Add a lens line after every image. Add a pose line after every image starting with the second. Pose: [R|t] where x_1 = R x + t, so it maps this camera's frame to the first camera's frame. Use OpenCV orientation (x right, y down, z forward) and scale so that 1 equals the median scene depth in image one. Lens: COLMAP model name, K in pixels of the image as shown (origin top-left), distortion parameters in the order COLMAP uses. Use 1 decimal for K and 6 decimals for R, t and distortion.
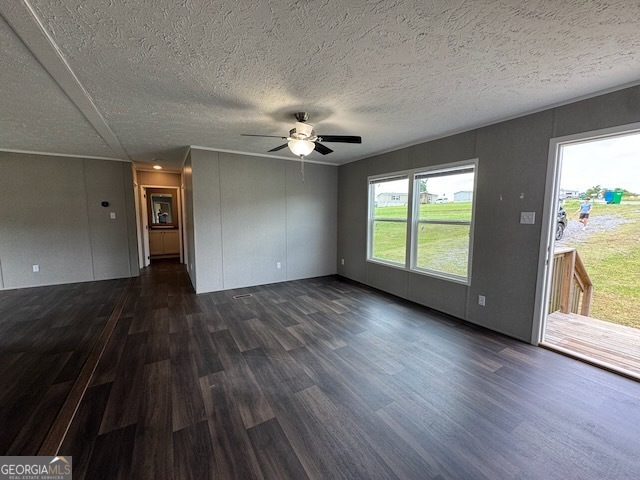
lens RADIAL K [[254.4, 0, 319.5], [0, 254.4, 242.6], [0, 0, 1]] dist [-0.006637, 0.000941]
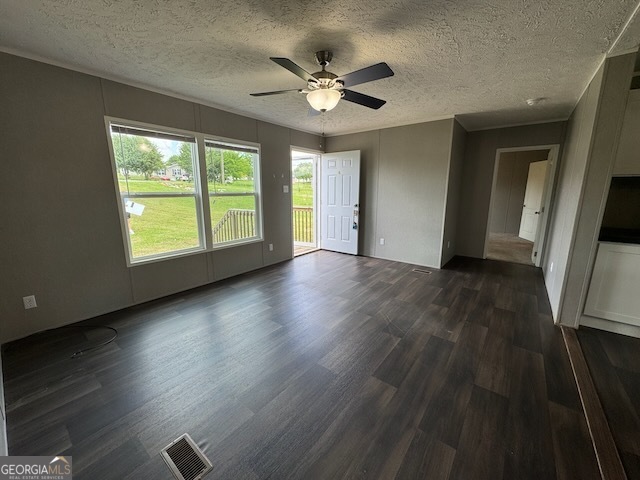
lens RADIAL K [[254.4, 0, 314.2], [0, 254.4, 242.0], [0, 0, 1]] dist [-0.006637, 0.000941]
pose [[-0.341218, -0.200700, 0.918308, -0.941397], [0.096439, 0.964310, 0.246588, -0.162671], [-0.935024, 0.172701, -0.309684, 1.462340]]
